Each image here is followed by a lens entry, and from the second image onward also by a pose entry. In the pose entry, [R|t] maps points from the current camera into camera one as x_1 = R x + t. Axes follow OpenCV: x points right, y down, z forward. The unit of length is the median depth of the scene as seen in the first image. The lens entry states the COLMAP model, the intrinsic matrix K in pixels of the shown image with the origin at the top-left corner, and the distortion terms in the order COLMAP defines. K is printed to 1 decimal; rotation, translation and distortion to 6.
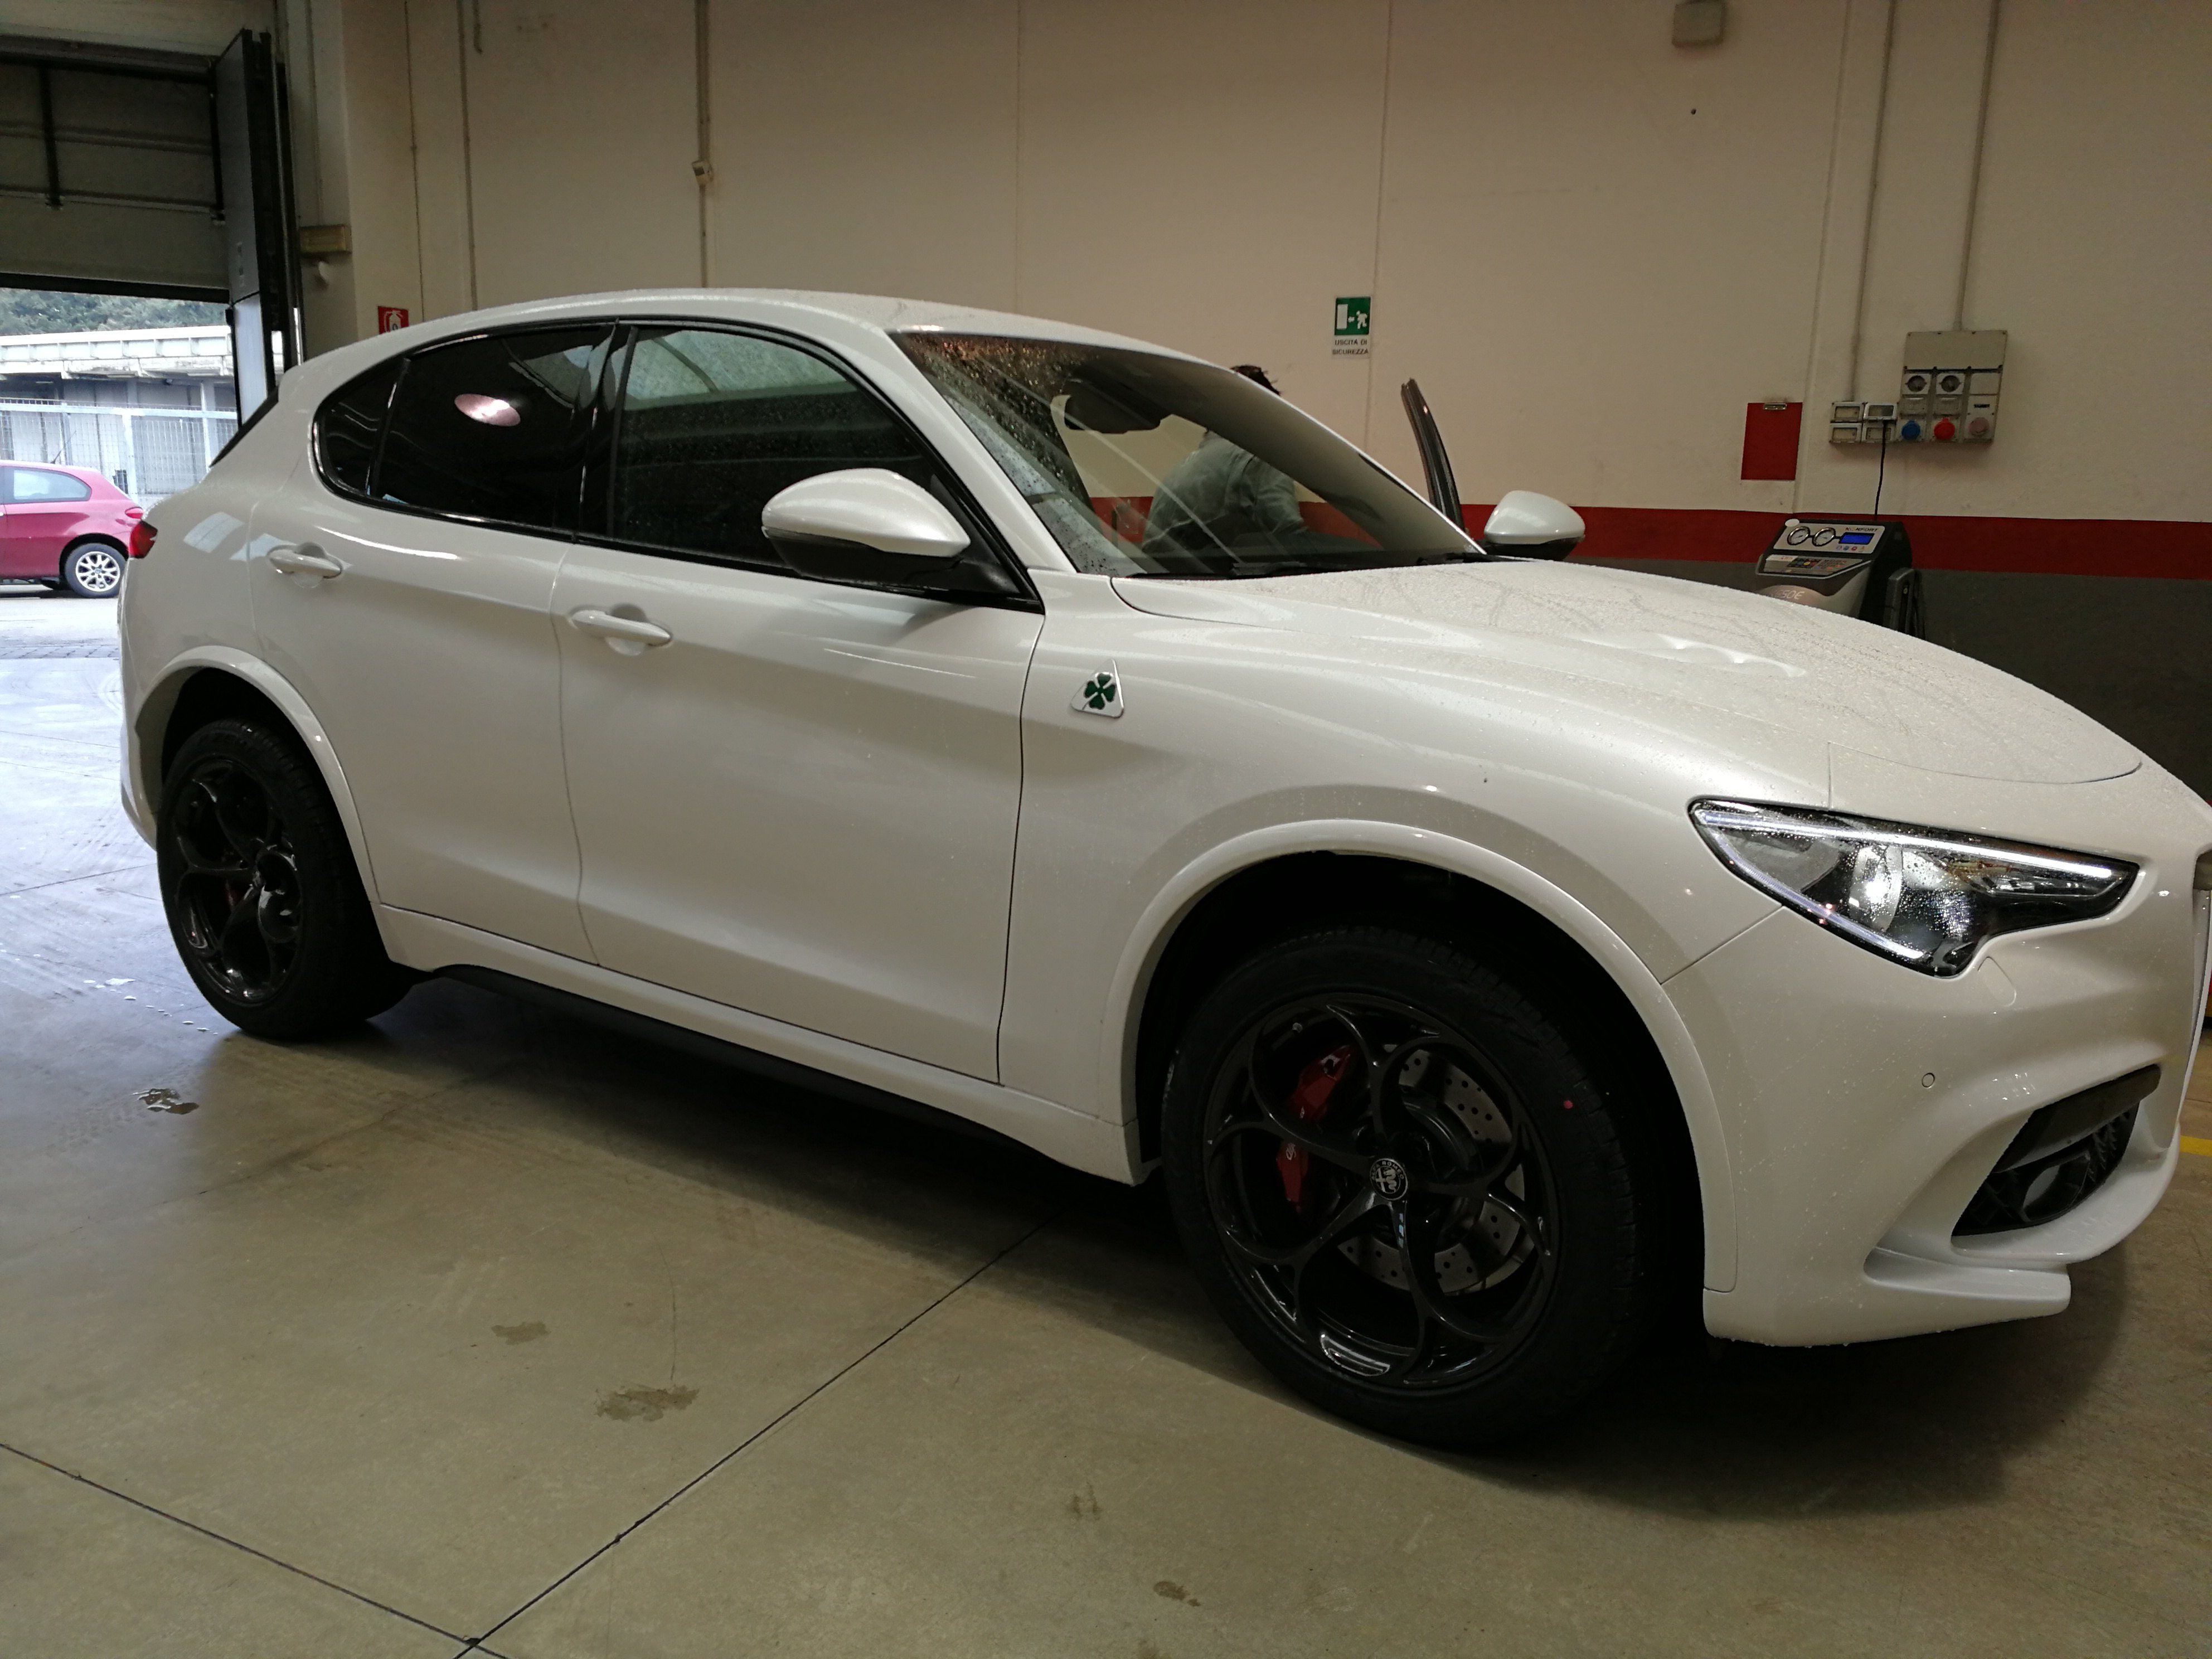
lens RADIAL K [[1774.9, 0, 1112.9], [0, 1774.9, 829.9], [0, 0, 1]] dist [0.066820, -0.073486]
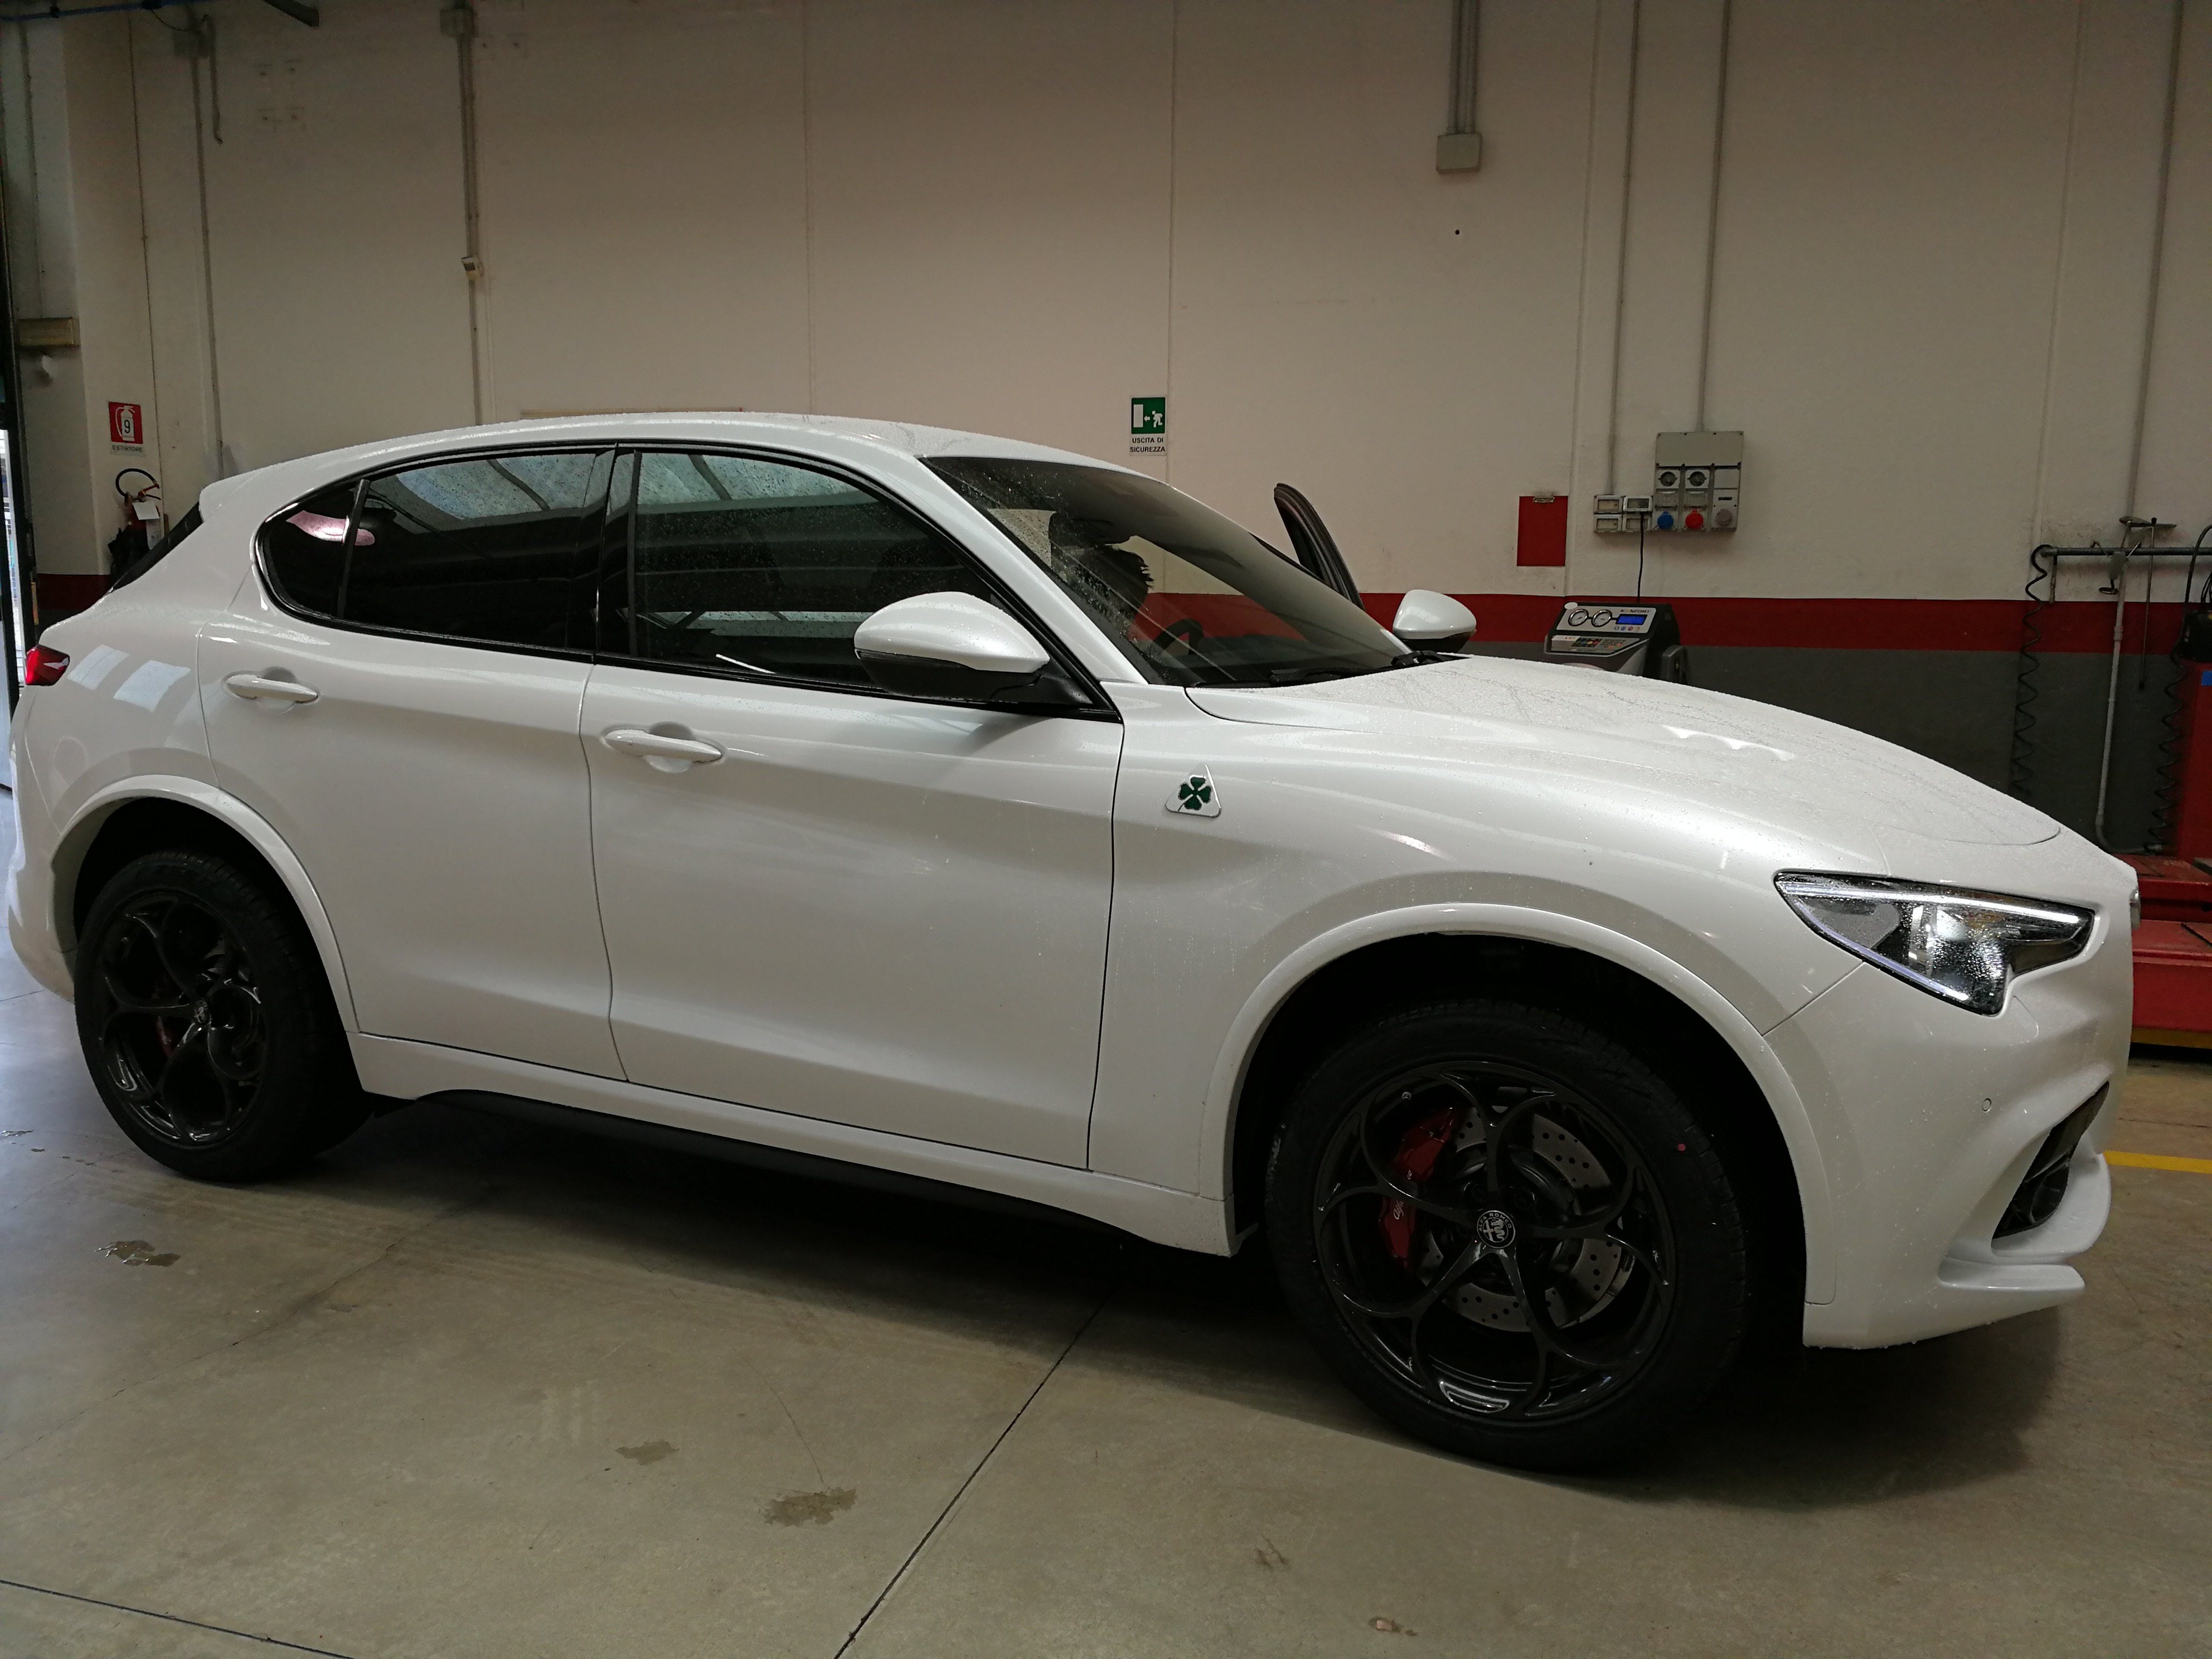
lens RADIAL K [[1780.8, 0, 1111.2], [0, 1780.8, 826.5], [0, 0, 1]] dist [0.058903, -0.065166]
pose [[0.984799, -0.039841, 0.169069, -0.215442], [0.047479, 0.998015, -0.041375, -0.014180], [-0.167085, 0.048773, 0.984735, -0.046966]]
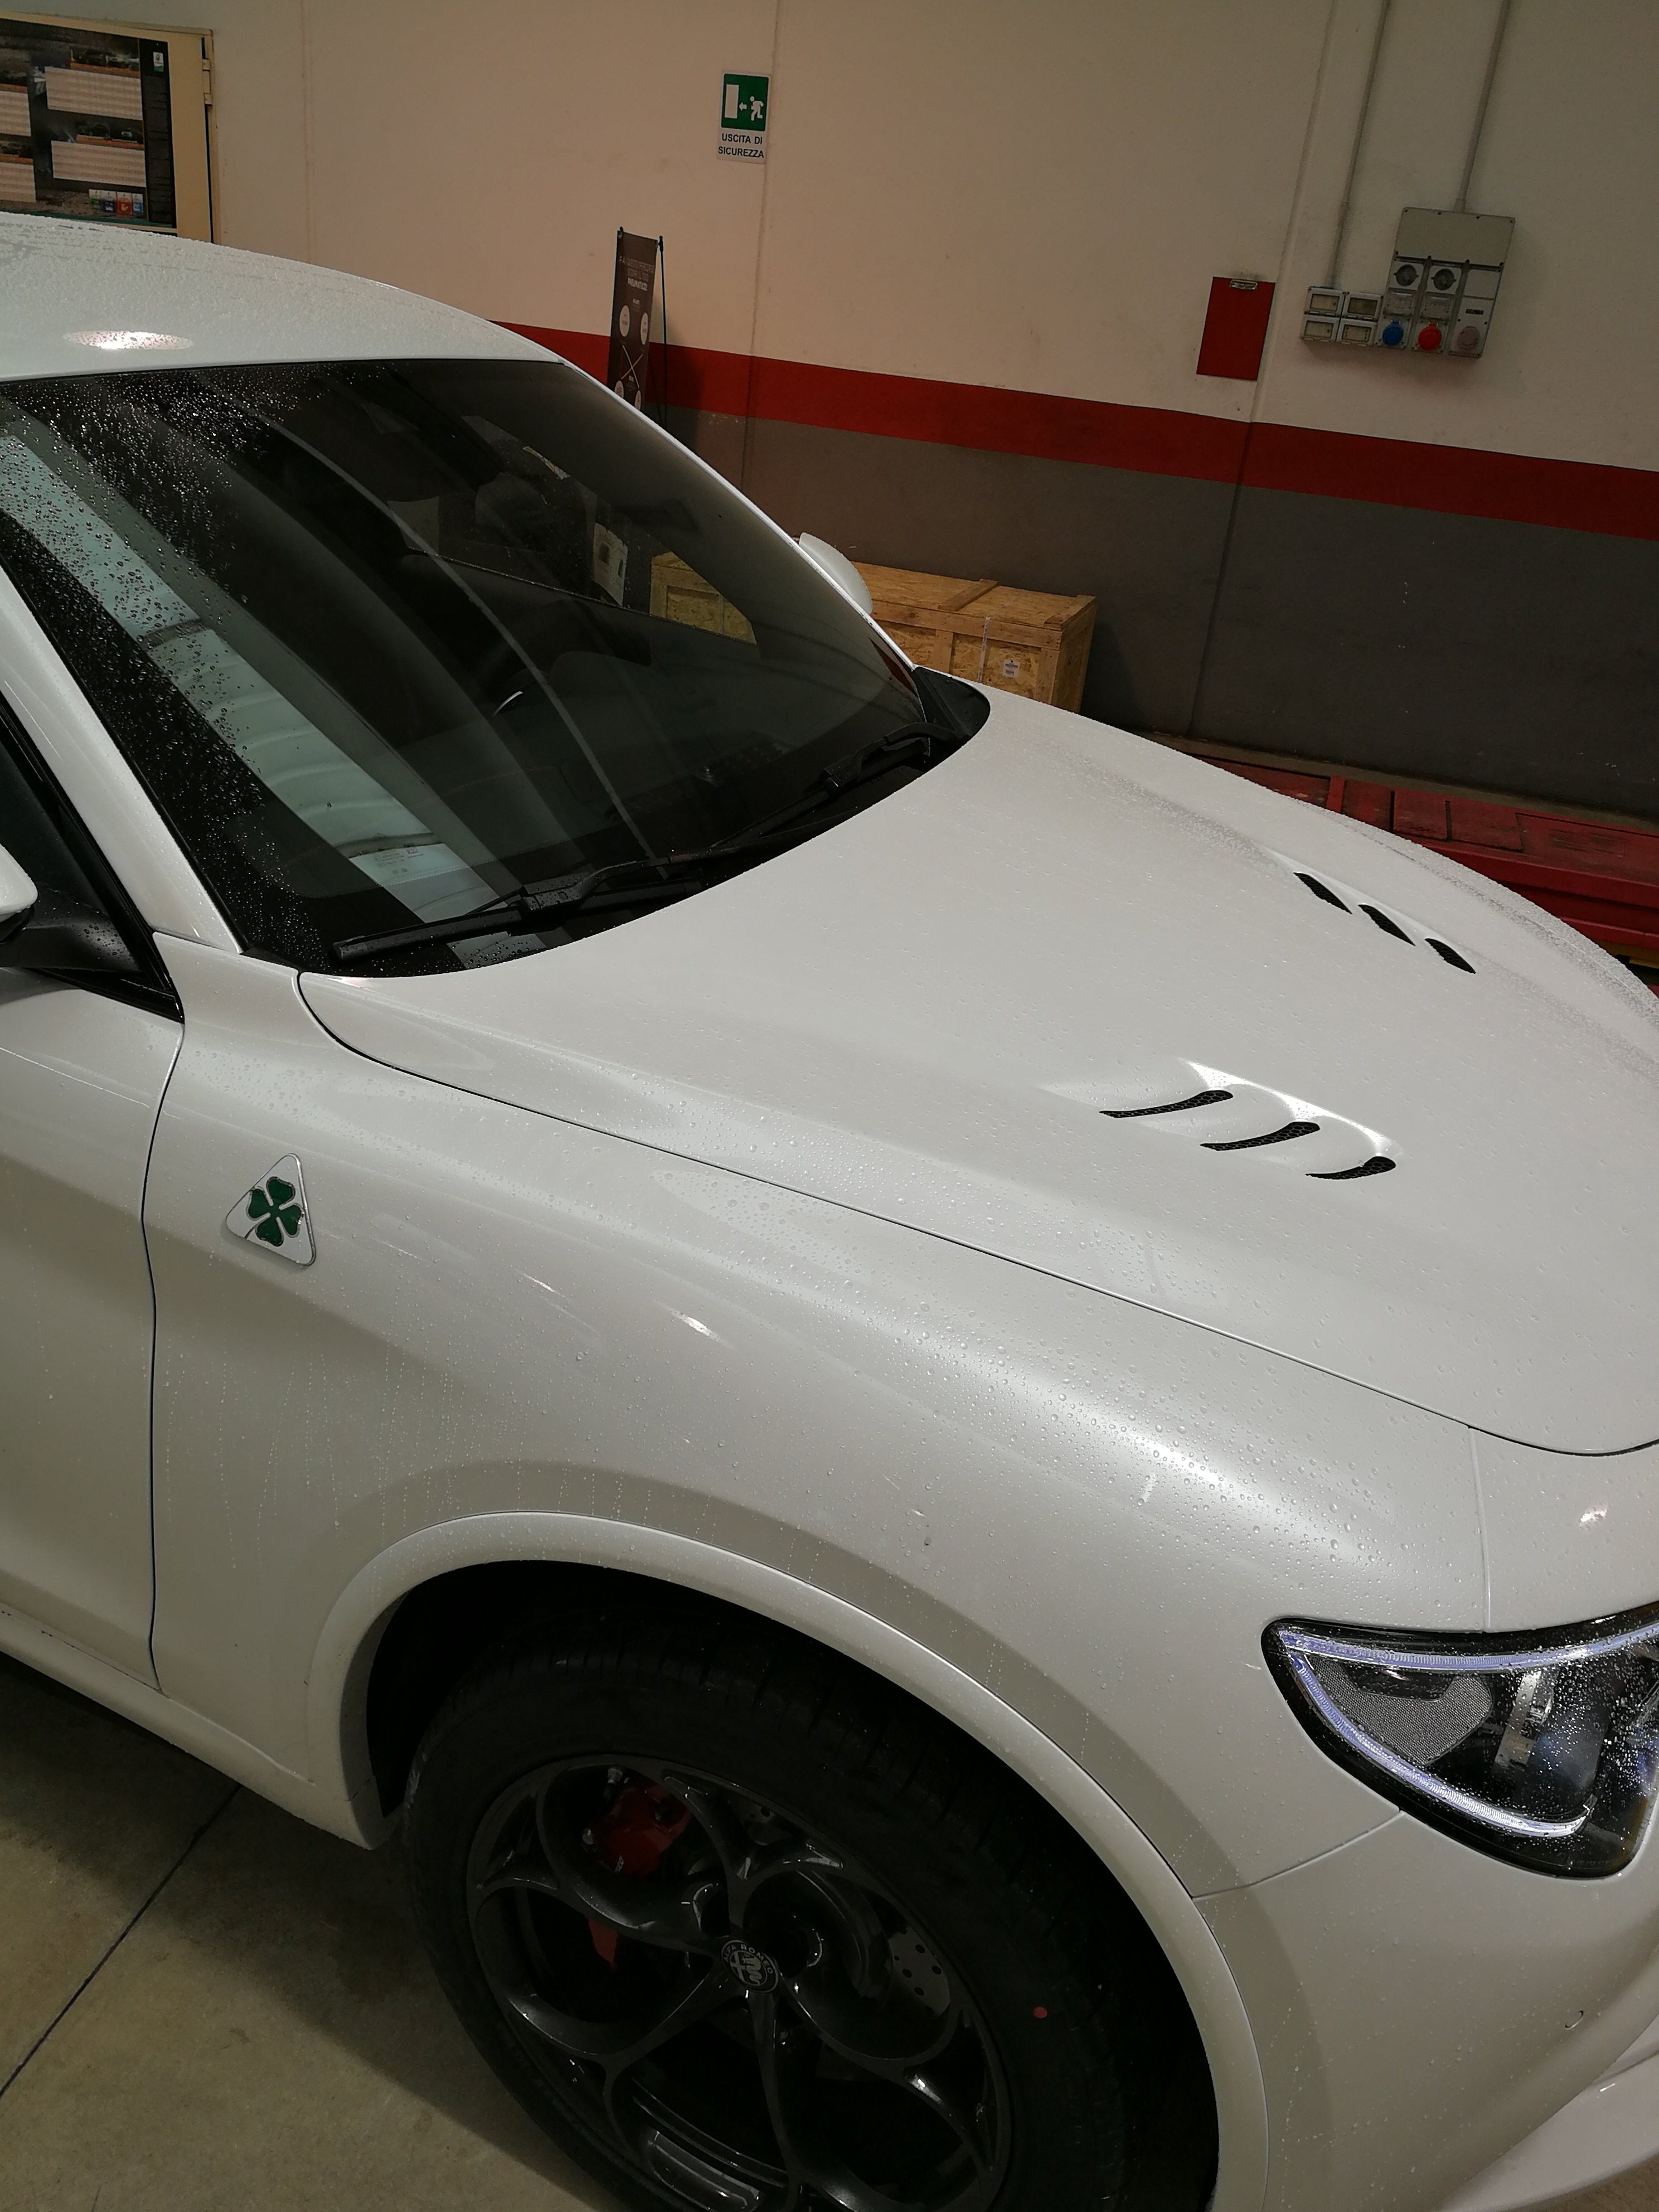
lens RADIAL K [[1787.2, 0, 821.9], [0, 1787.2, 1094.0], [0, 0, 1]] dist [0.009948, -0.002011]
pose [[0.983199, -0.012477, 0.182109, 0.055524], [-0.038387, 0.961218, 0.273105, -0.250726], [-0.178454, -0.275507, 0.944590, 0.388127]]
